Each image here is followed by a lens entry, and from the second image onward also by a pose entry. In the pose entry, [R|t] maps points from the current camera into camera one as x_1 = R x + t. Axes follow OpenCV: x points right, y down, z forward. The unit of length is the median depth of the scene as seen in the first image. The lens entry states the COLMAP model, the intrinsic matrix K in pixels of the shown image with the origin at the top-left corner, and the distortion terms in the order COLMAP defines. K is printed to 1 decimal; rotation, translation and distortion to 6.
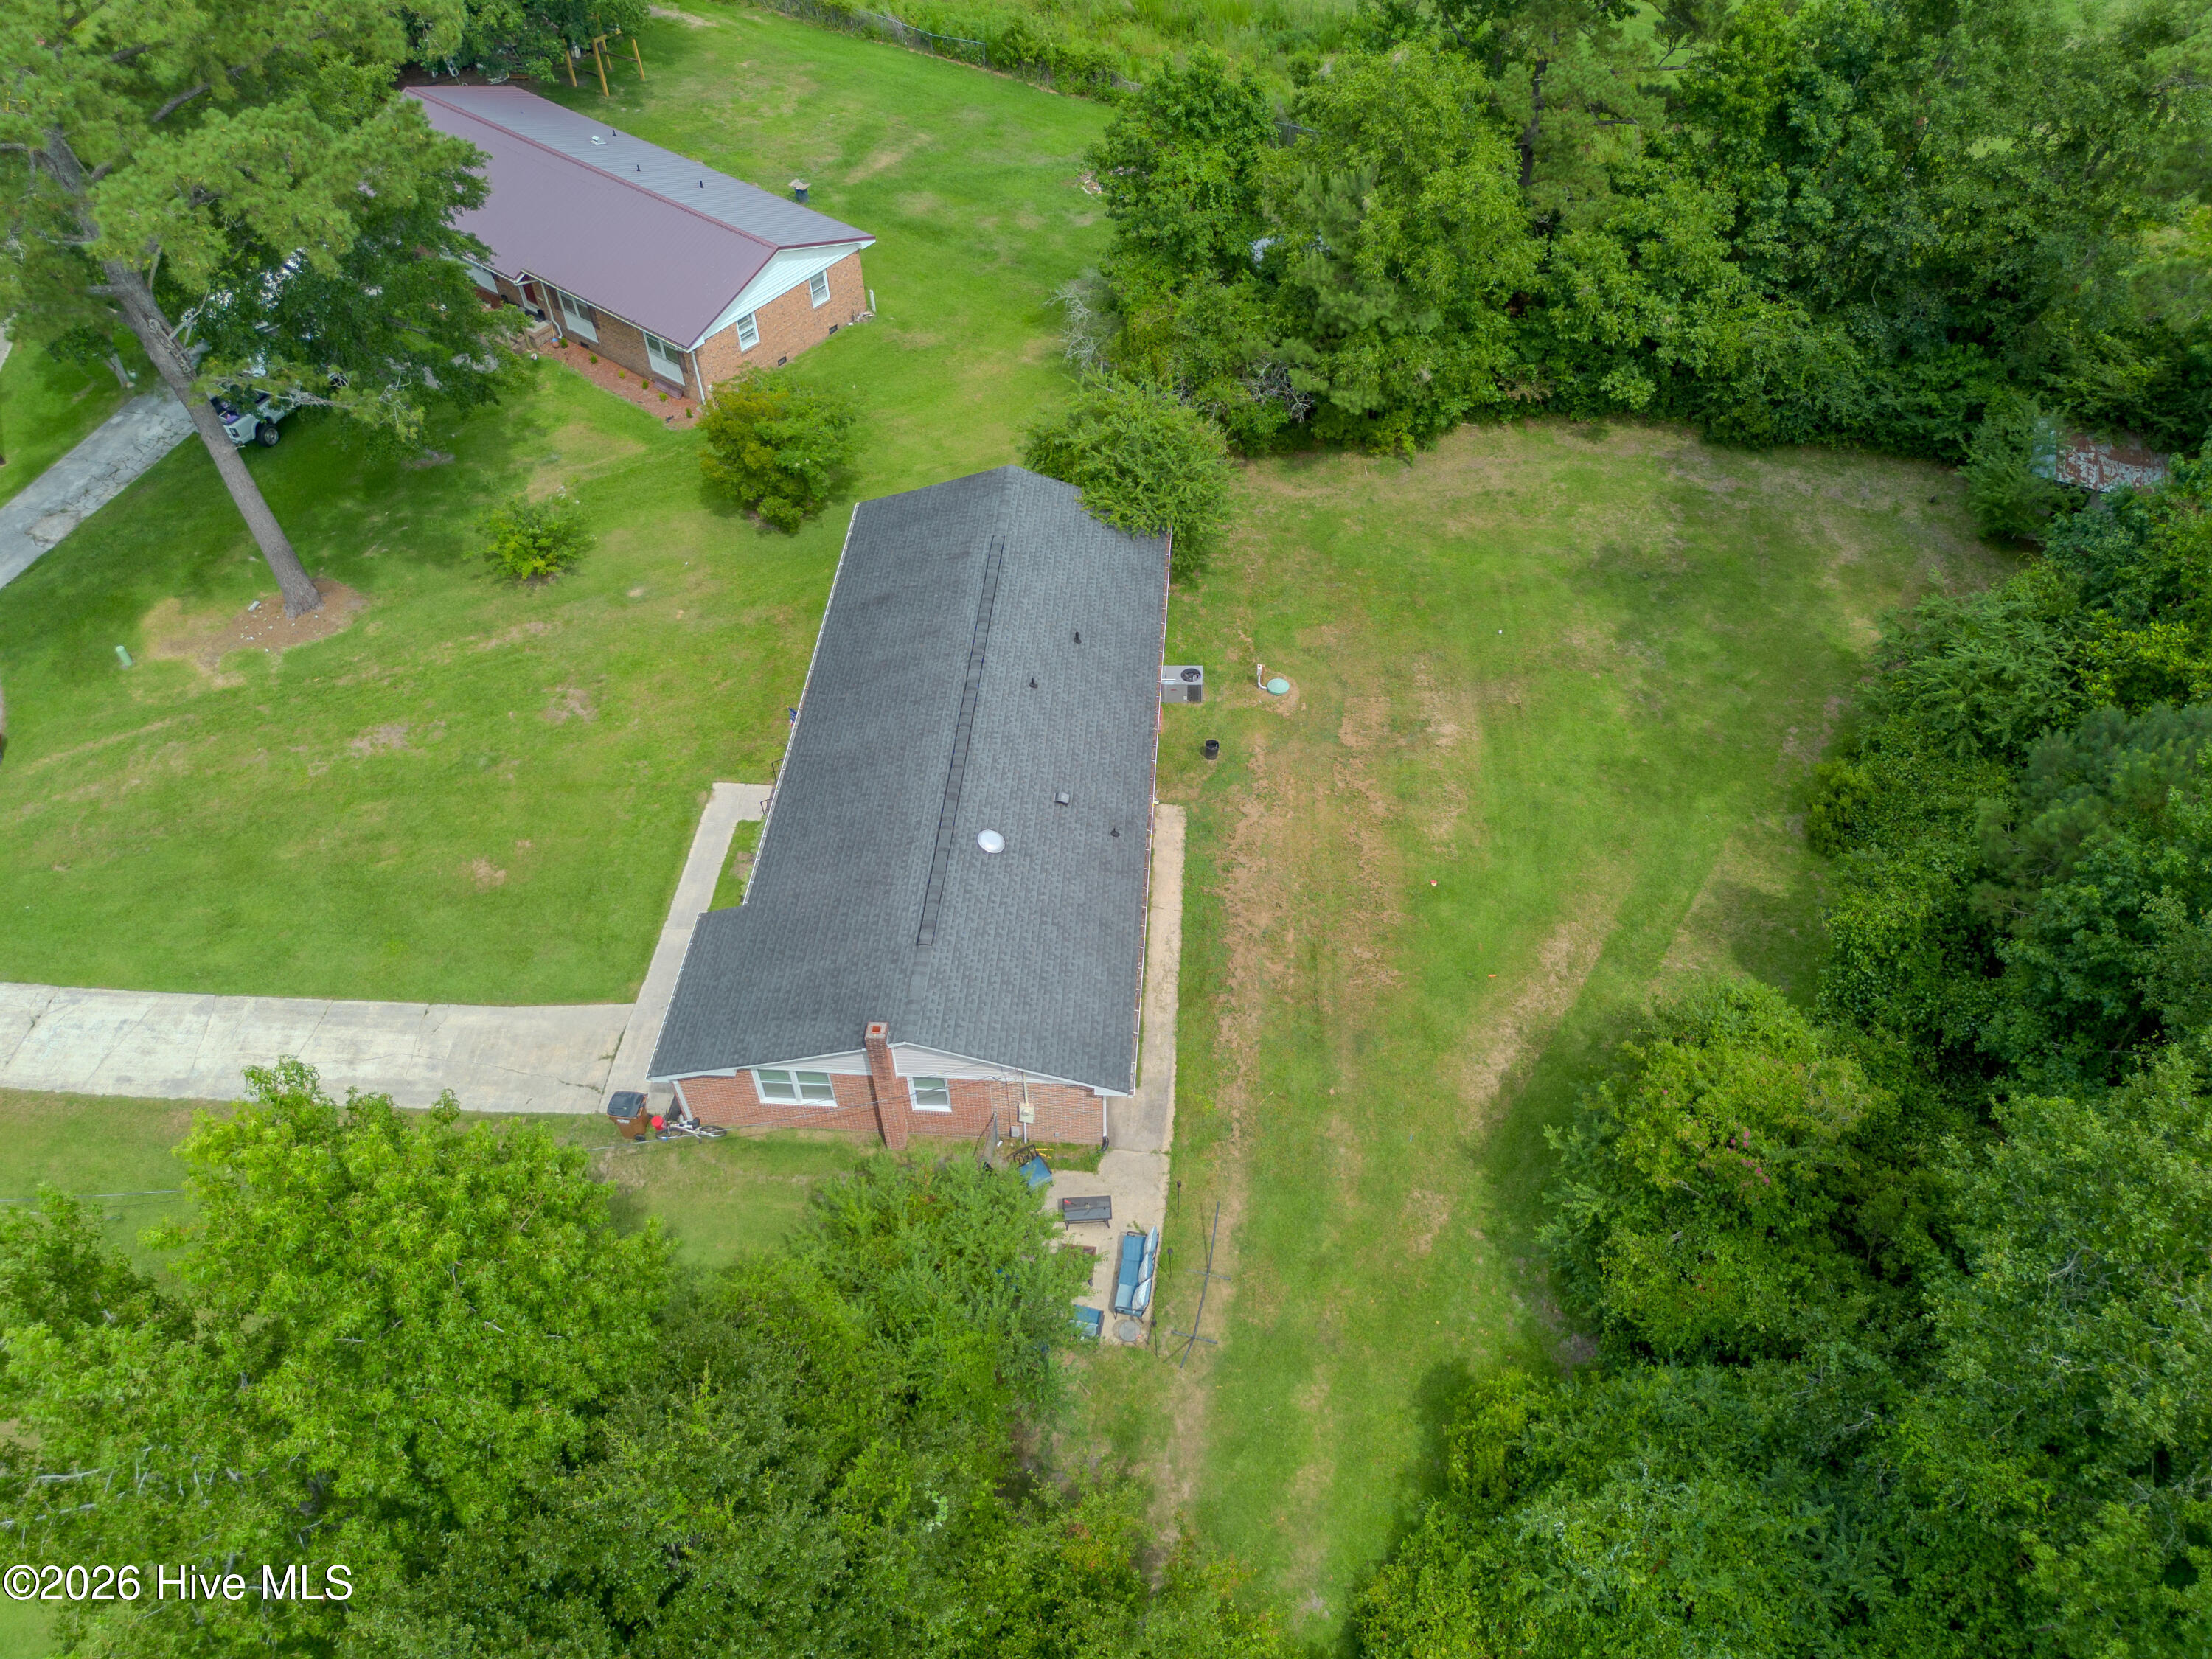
lens RADIAL K [[1573.9, 0, 1113.9], [0, 1573.9, 835.5], [0, 0, 1]] dist [0.071211, -0.066338]
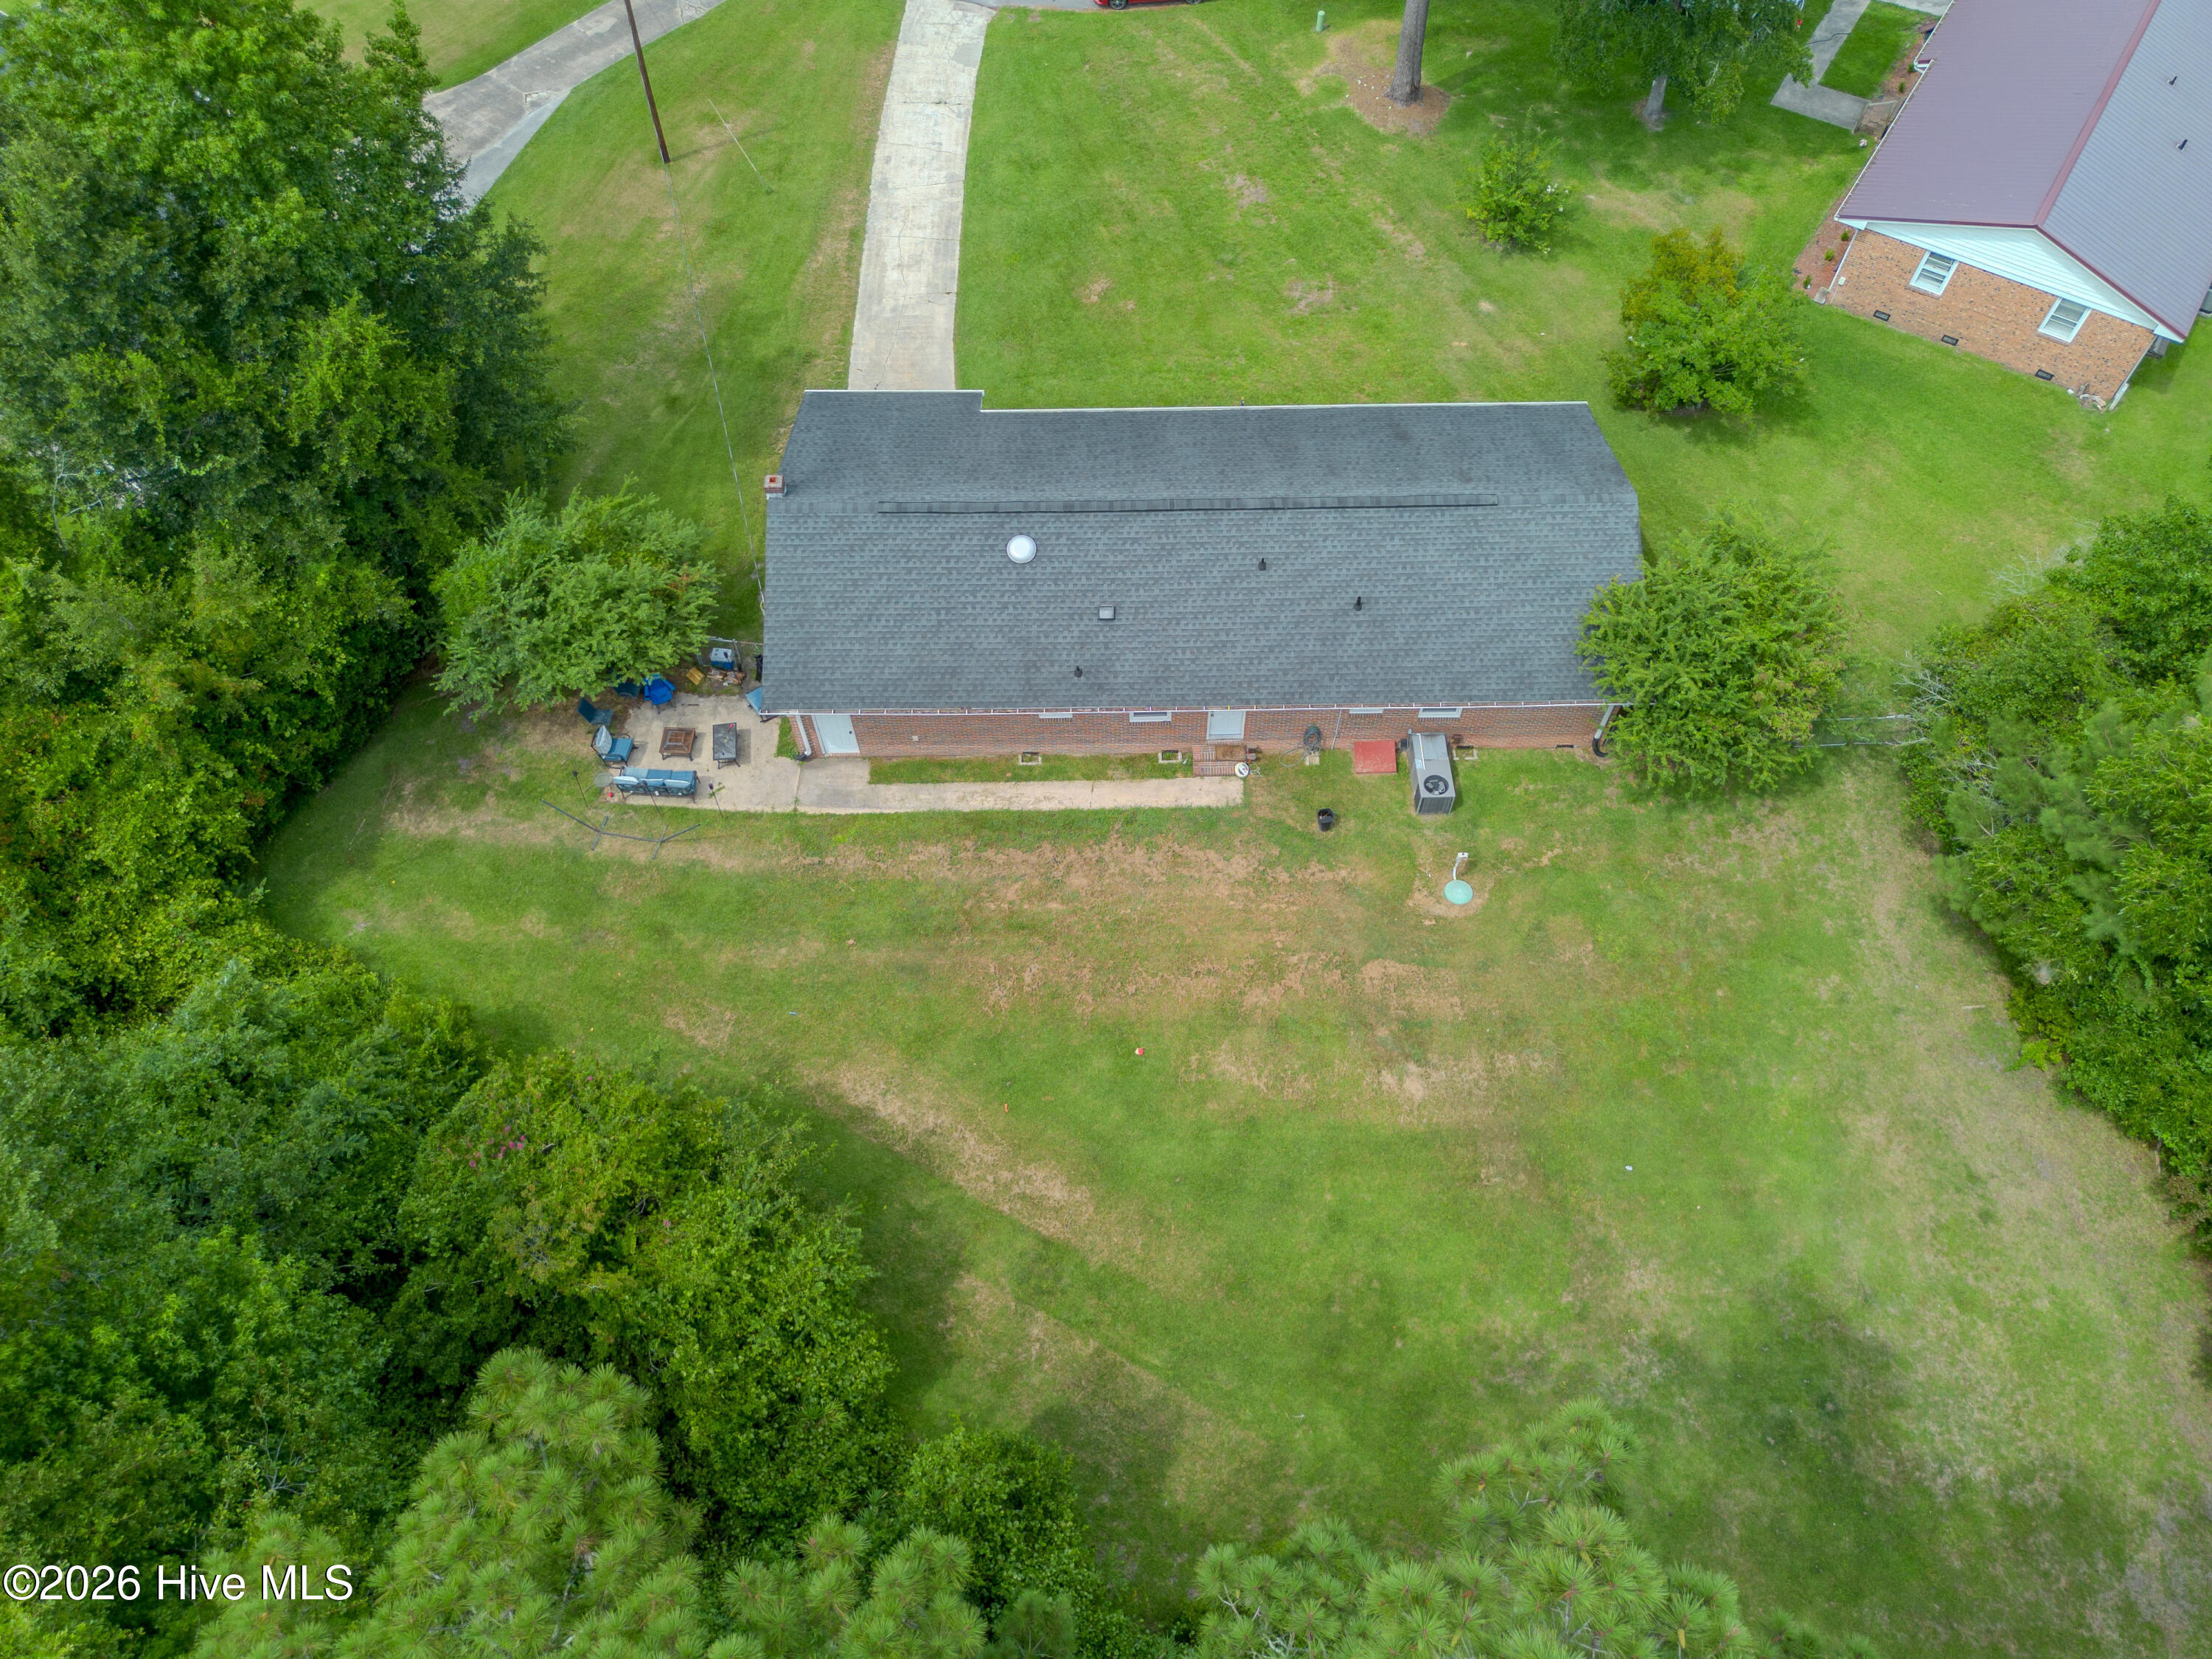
lens RADIAL K [[1573.9, 0, 1113.9], [0, 1573.9, 835.5], [0, 0, 1]] dist [0.071211, -0.066338]
pose [[0.077656, 0.853936, -0.514551, 0.494472], [-0.744582, 0.392891, 0.539661, -0.422037], [0.662998, 0.341218, 0.666336, 0.366657]]
